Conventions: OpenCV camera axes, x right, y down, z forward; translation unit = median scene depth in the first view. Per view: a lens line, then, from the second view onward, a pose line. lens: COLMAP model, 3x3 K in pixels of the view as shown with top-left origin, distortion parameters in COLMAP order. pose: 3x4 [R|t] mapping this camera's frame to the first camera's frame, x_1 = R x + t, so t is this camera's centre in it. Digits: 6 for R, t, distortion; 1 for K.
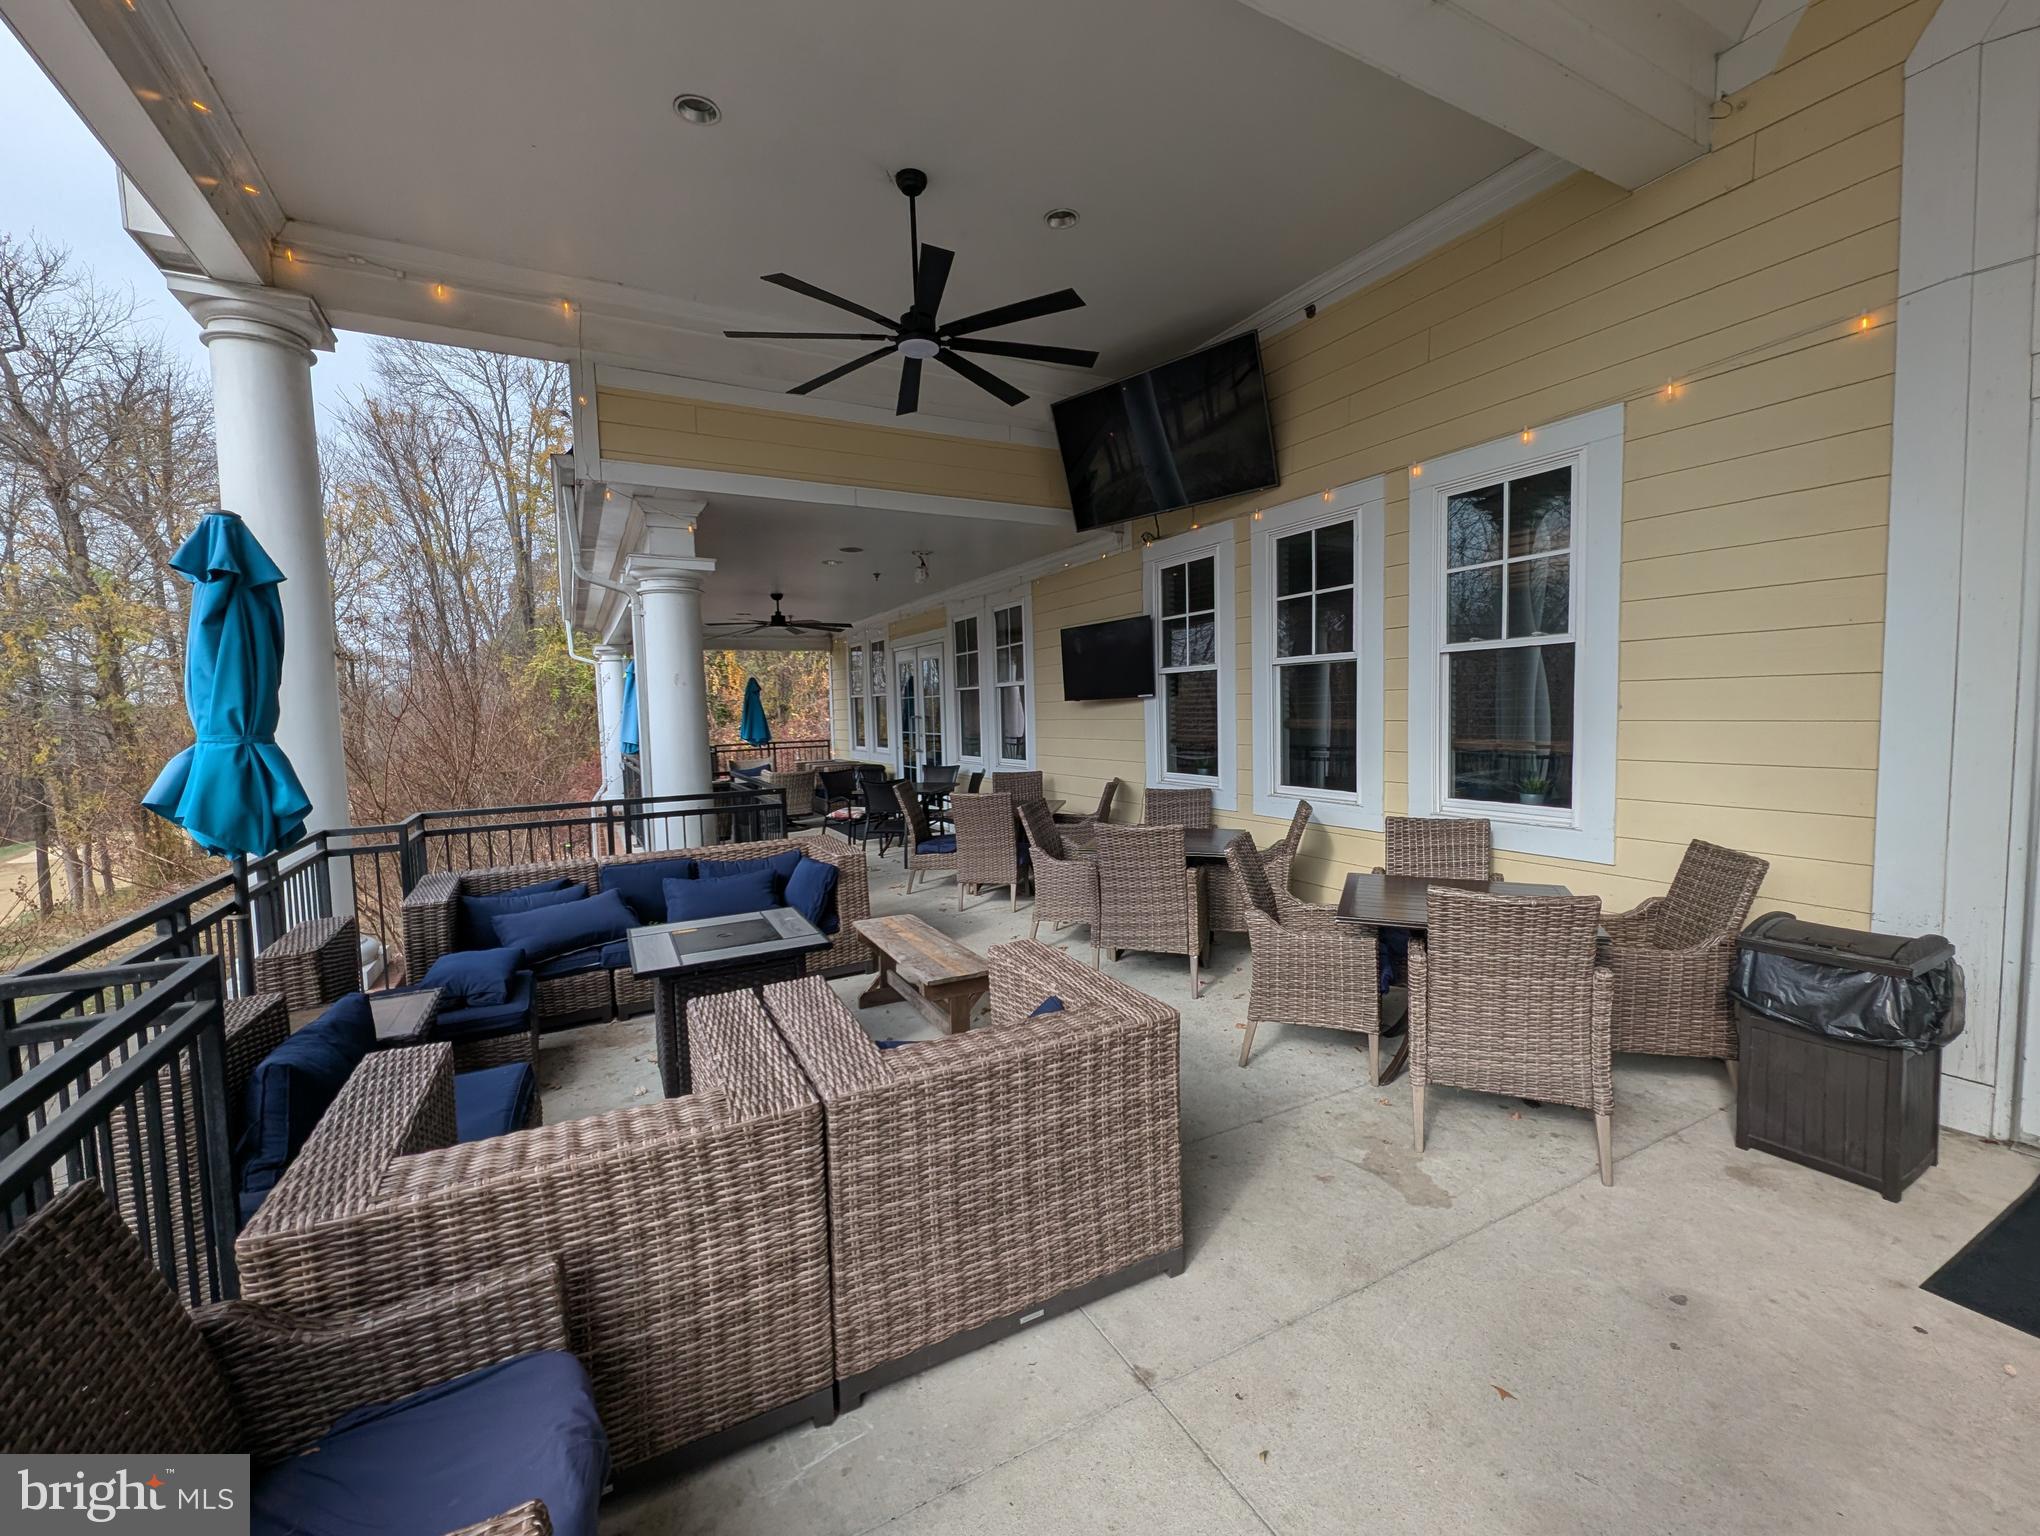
lens RADIAL K [[840.4, 0, 1009.5], [0, 840.4, 766.1], [0, 0, 1]] dist [-0.001463, 0.000060]
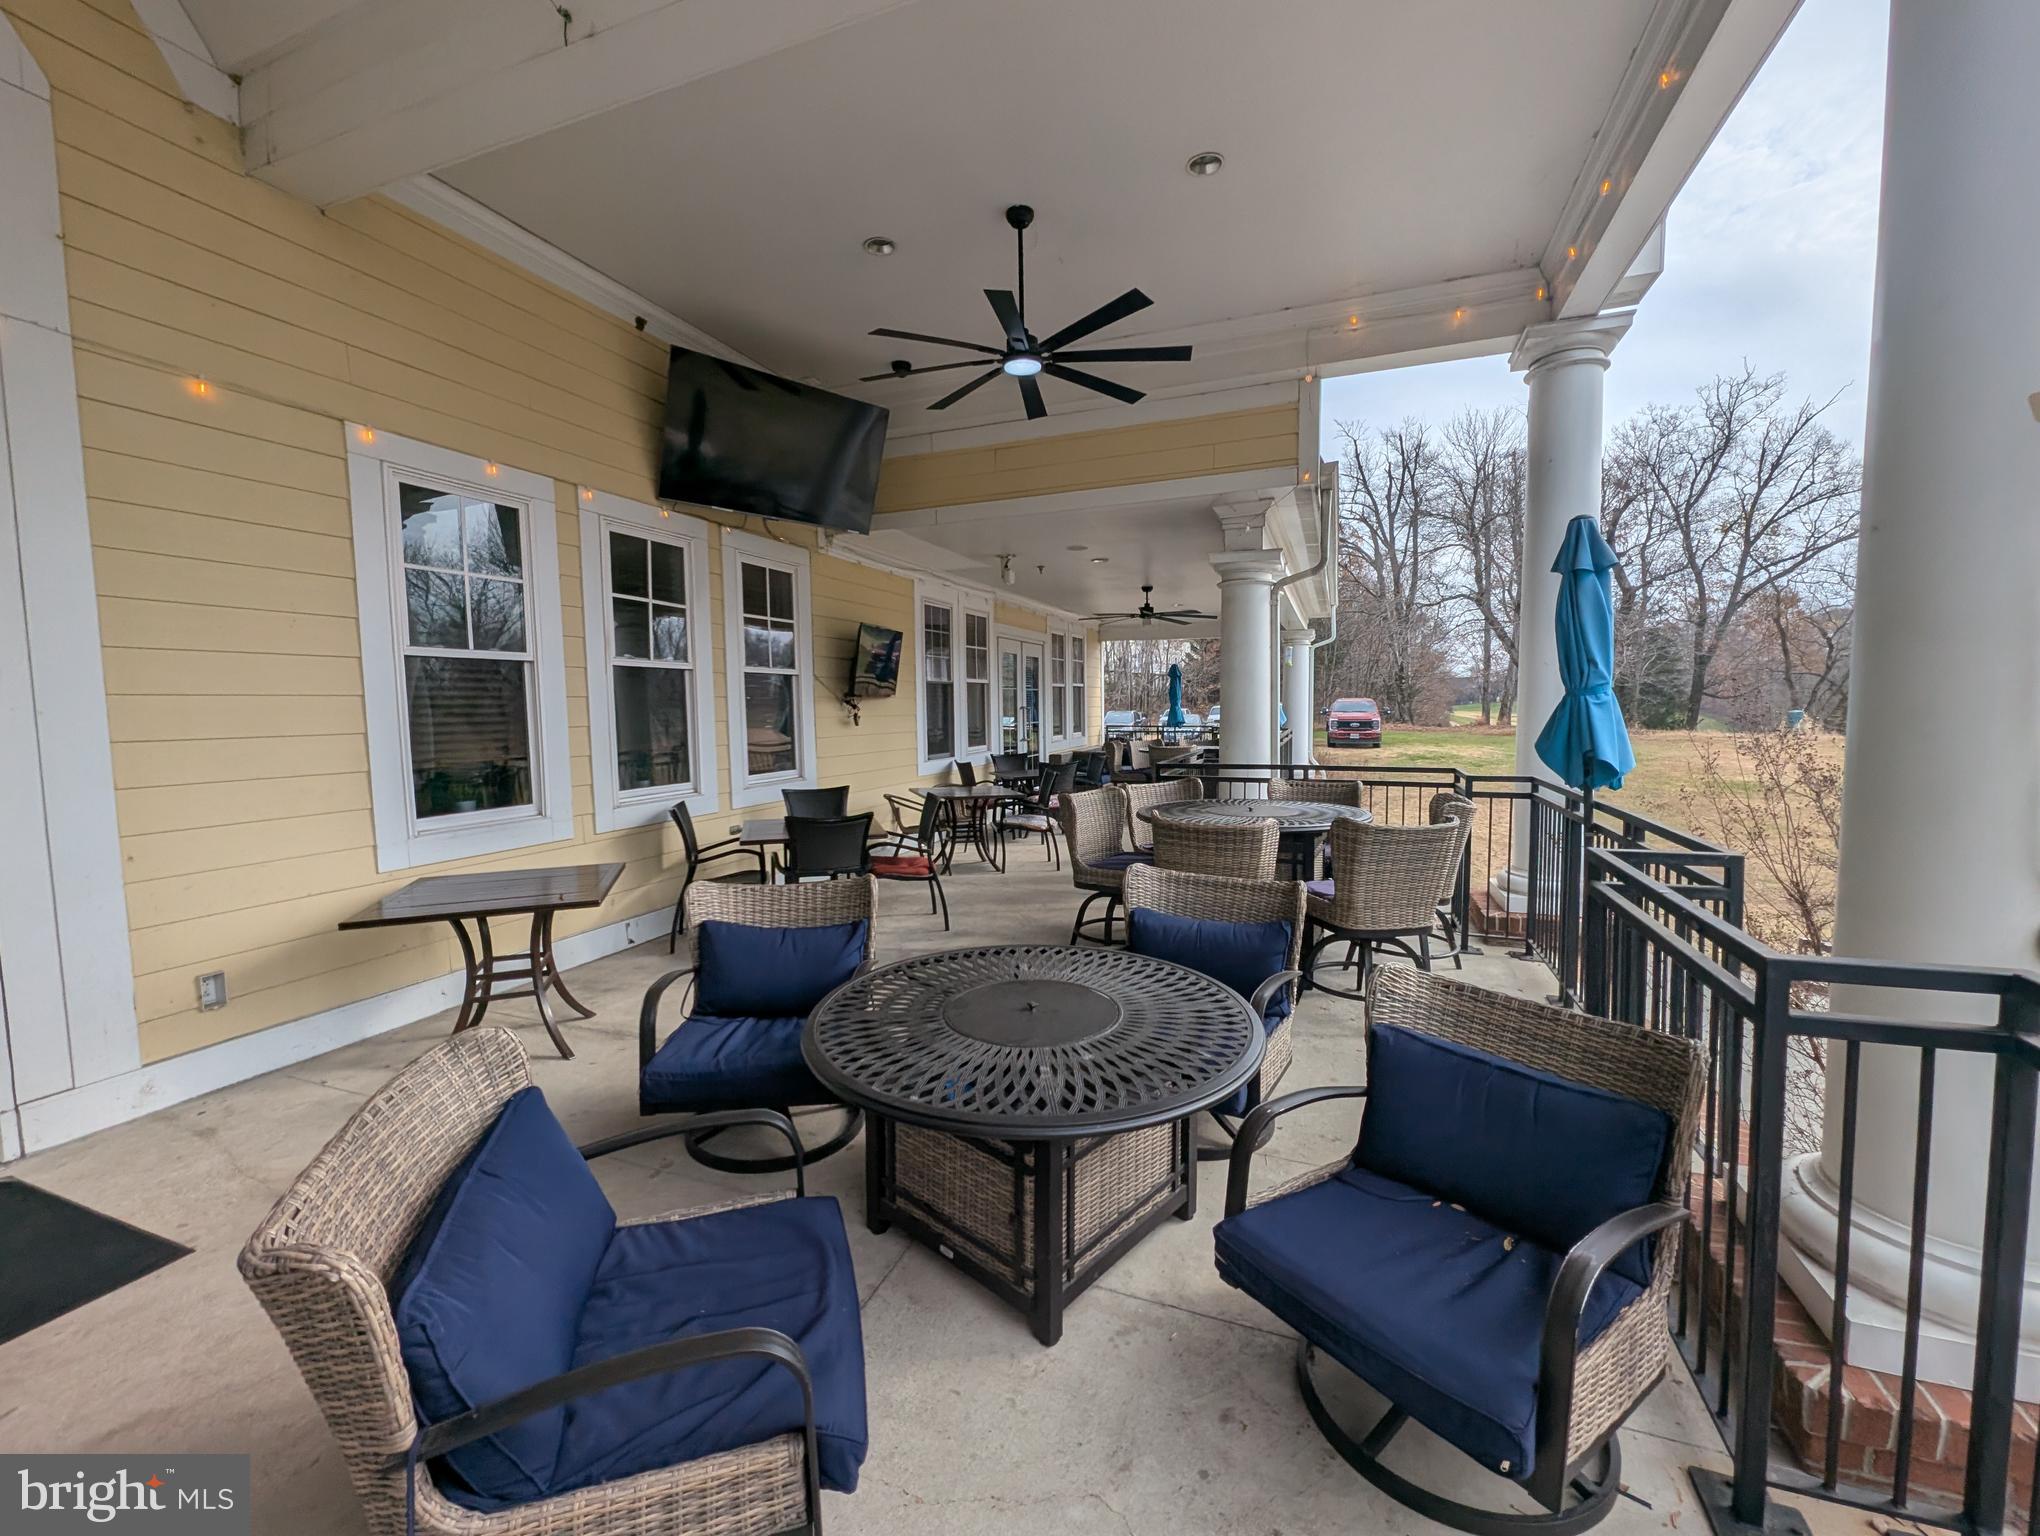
lens RADIAL K [[840.4, 0, 1019.1], [0, 840.4, 766.0], [0, 0, 1]] dist [-0.001463, 0.000060]
pose [[-0.662184, -0.023906, 0.748960, -0.726137], [0.074413, 0.992453, 0.097469, -0.069668], [-0.745638, 0.120275, -0.655407, 1.368185]]
